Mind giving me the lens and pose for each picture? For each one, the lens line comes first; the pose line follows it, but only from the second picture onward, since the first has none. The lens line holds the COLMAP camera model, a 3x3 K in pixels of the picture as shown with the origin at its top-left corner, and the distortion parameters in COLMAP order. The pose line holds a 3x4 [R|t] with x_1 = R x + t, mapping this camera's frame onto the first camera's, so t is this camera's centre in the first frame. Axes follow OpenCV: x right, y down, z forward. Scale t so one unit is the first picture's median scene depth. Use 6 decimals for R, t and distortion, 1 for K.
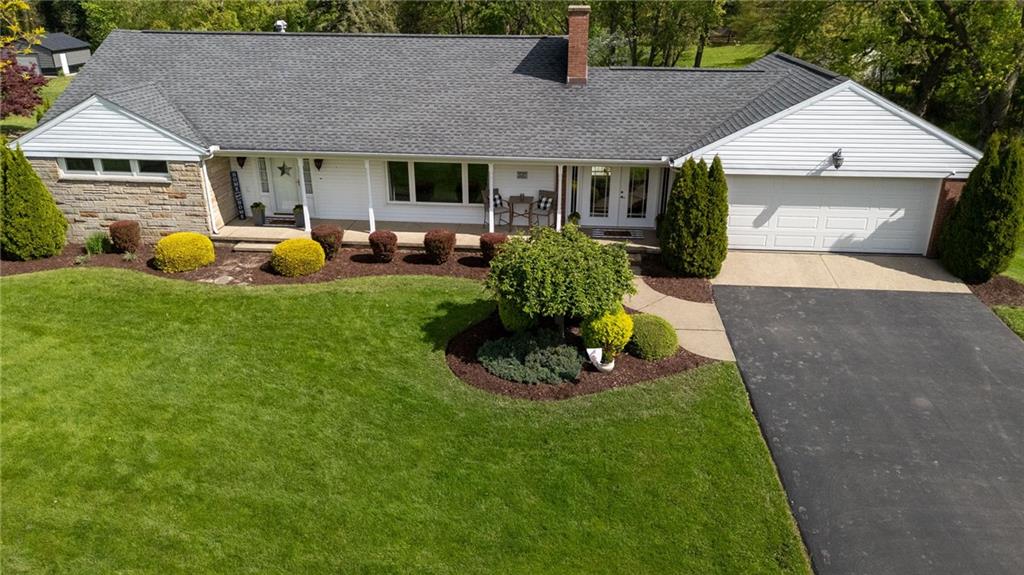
lens RADIAL K [[762.3, 0, 510.9], [0, 762.3, 310.6], [0, 0, 1]] dist [0.052641, -0.003026]
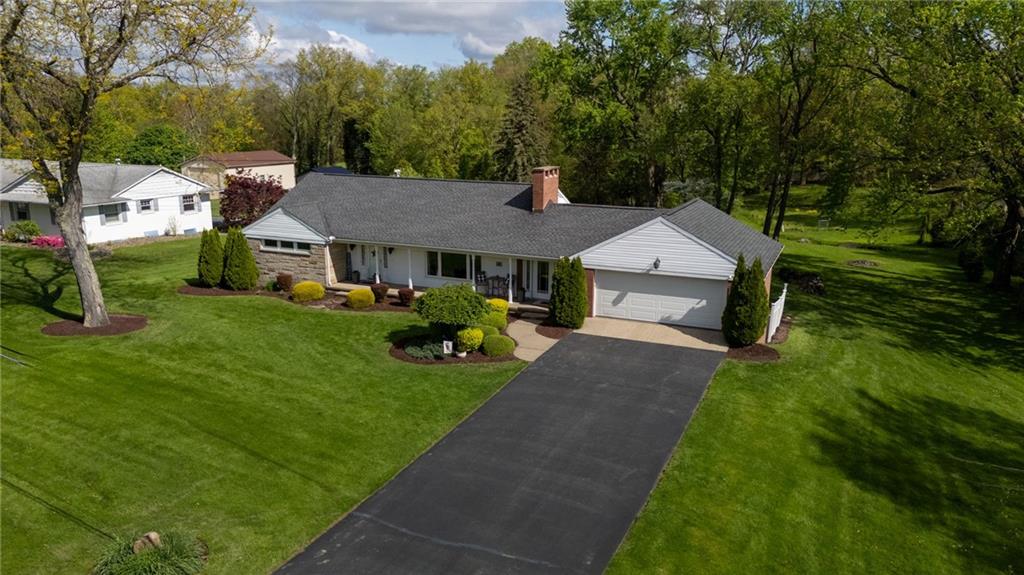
lens RADIAL K [[762.3, 0, 510.9], [0, 762.3, 310.6], [0, 0, 1]] dist [0.052641, -0.003026]
pose [[0.946368, 0.085517, -0.311567, 0.616913], [-0.134187, 0.981264, -0.138254, 0.157605], [0.293907, 0.172648, 0.940113, -0.566345]]
